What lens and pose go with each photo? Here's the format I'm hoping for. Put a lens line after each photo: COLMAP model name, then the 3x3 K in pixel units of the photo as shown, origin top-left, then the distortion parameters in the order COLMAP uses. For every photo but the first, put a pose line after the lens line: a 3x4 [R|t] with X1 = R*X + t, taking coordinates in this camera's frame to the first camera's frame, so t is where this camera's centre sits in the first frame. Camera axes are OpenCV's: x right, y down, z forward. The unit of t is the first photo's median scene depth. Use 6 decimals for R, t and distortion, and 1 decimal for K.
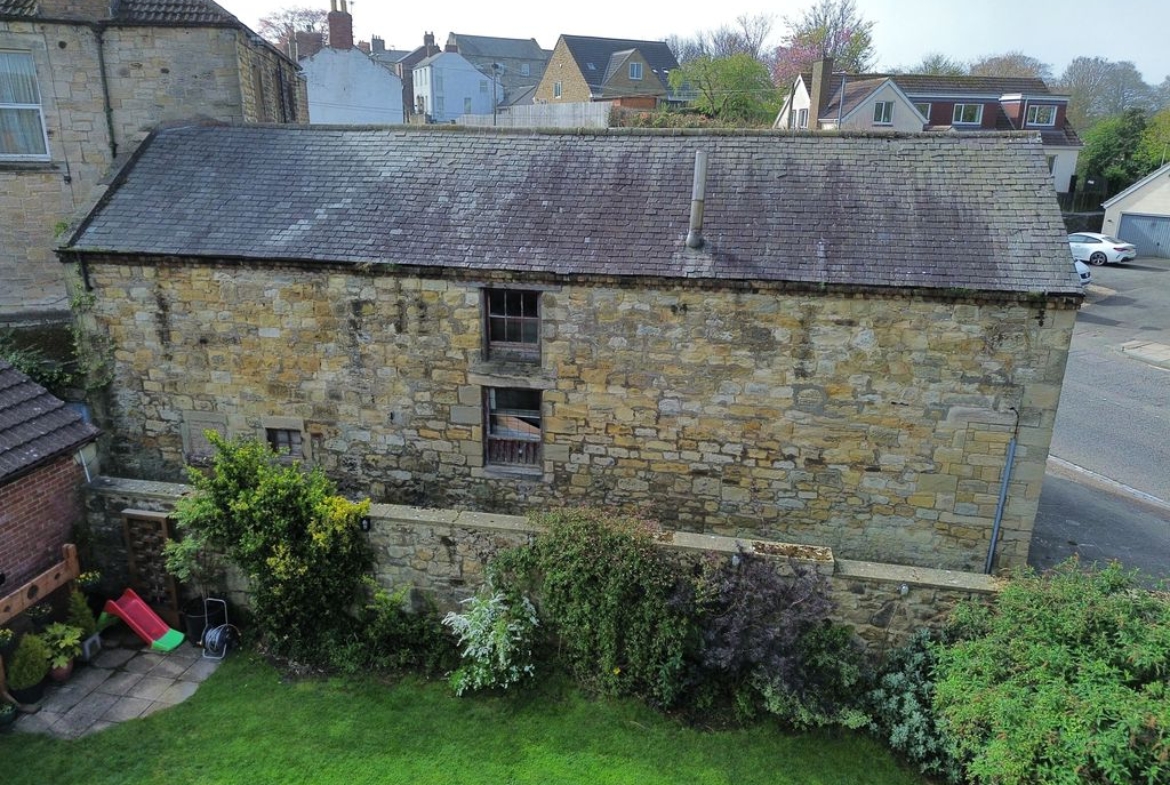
lens RADIAL K [[823.6, 0, 585.0], [0, 823.6, 392.5], [0, 0, 1]] dist [0.085853, -0.077202]
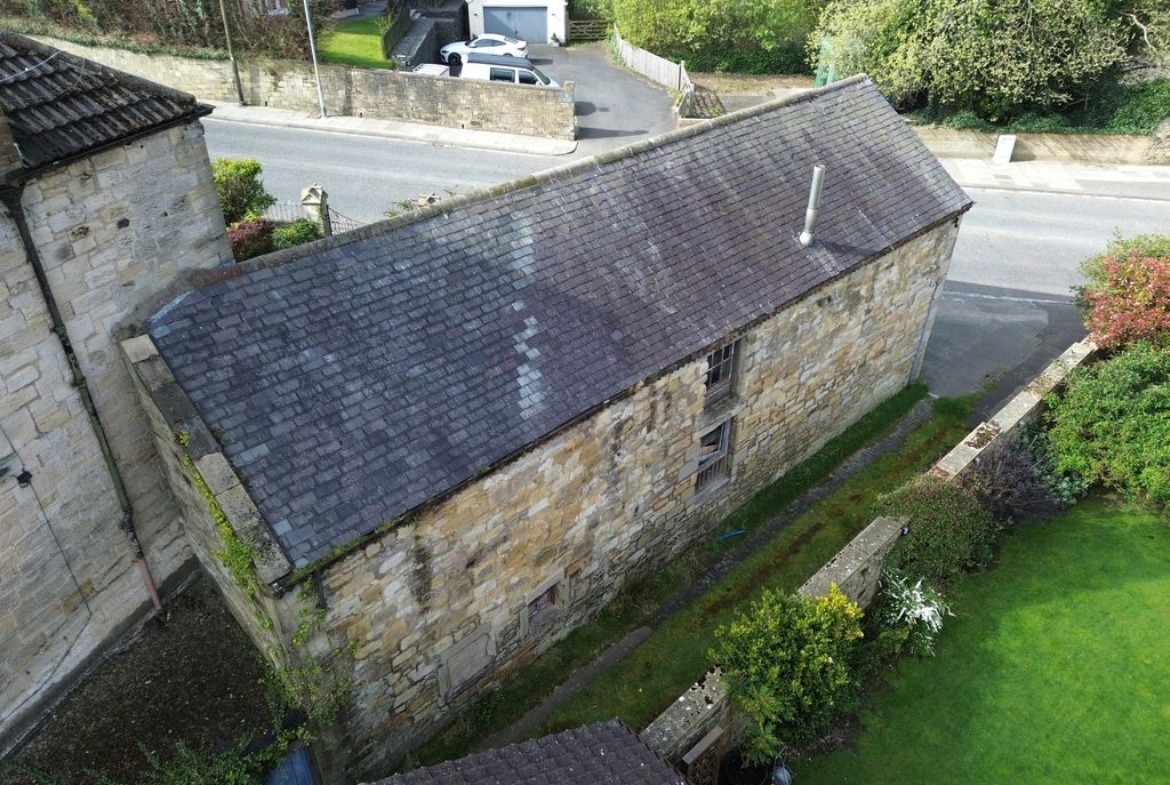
lens RADIAL K [[823.6, 0, 585.0], [0, 823.6, 392.5], [0, 0, 1]] dist [0.085853, -0.077202]
pose [[0.573771, -0.461335, 0.676725, -0.919975], [0.243165, 0.884965, 0.397125, -0.524926], [-0.782085, -0.063302, 0.619948, 0.494740]]
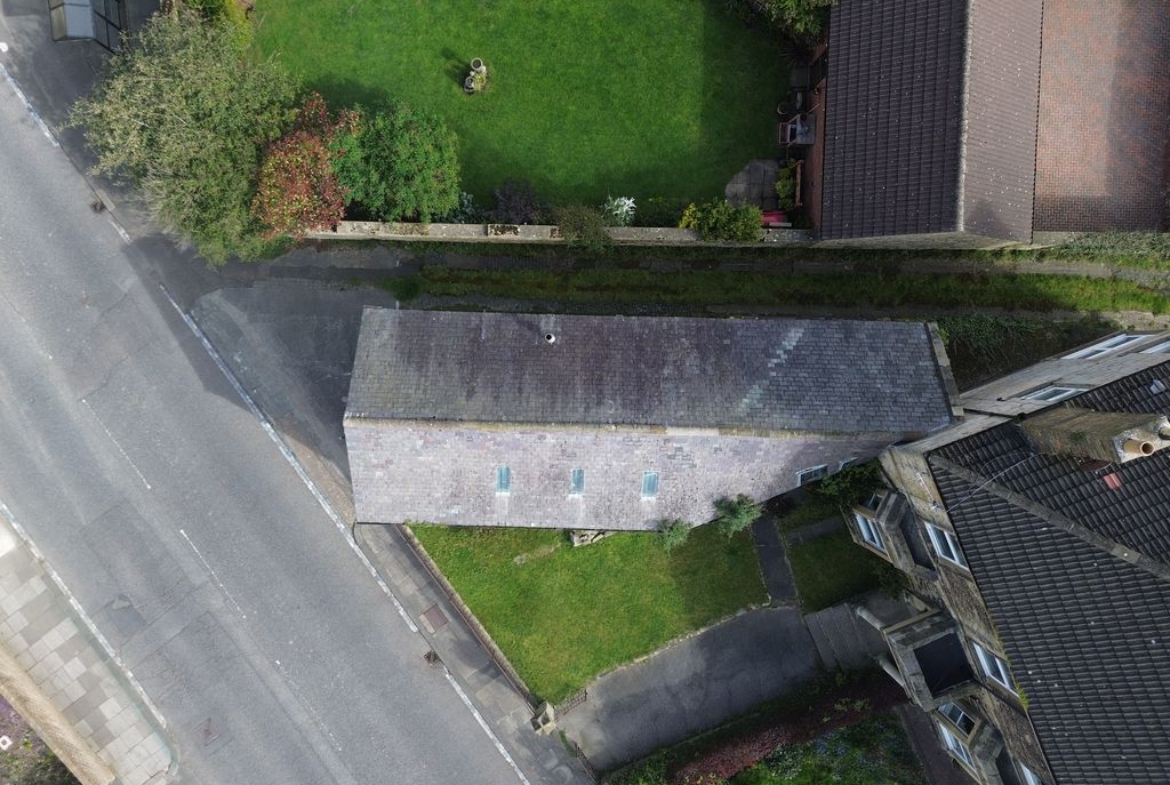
lens RADIAL K [[823.6, 0, 585.0], [0, 823.6, 392.5], [0, 0, 1]] dist [0.085853, -0.077202]
pose [[-0.985905, 0.167000, 0.010138, 0.060168], [-0.049773, -0.350615, 0.935196, -1.870270], [0.159732, 0.921510, 0.353985, 0.476928]]
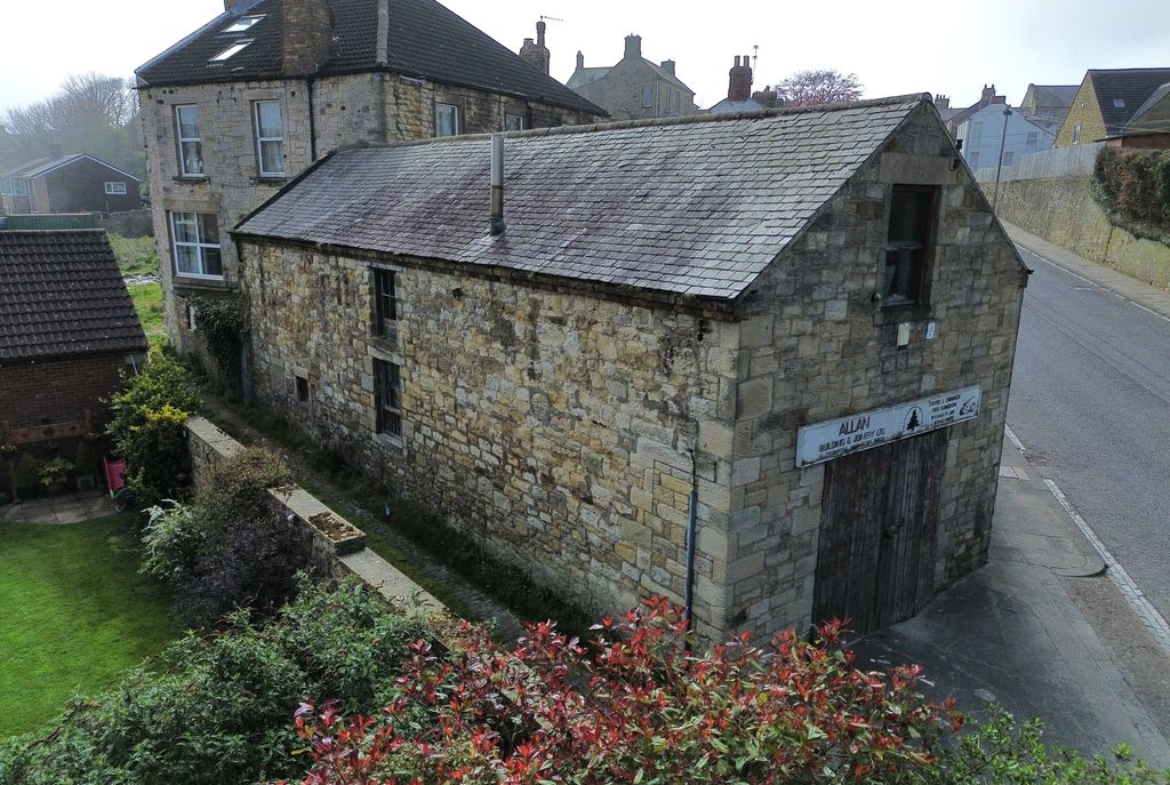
lens RADIAL K [[823.6, 0, 585.0], [0, 823.6, 392.5], [0, 0, 1]] dist [0.085853, -0.077202]
pose [[0.765530, 0.145901, -0.626640, 0.831474], [-0.194573, 0.980844, -0.009327, -0.006420], [0.613275, 0.129067, 0.779253, 0.326052]]
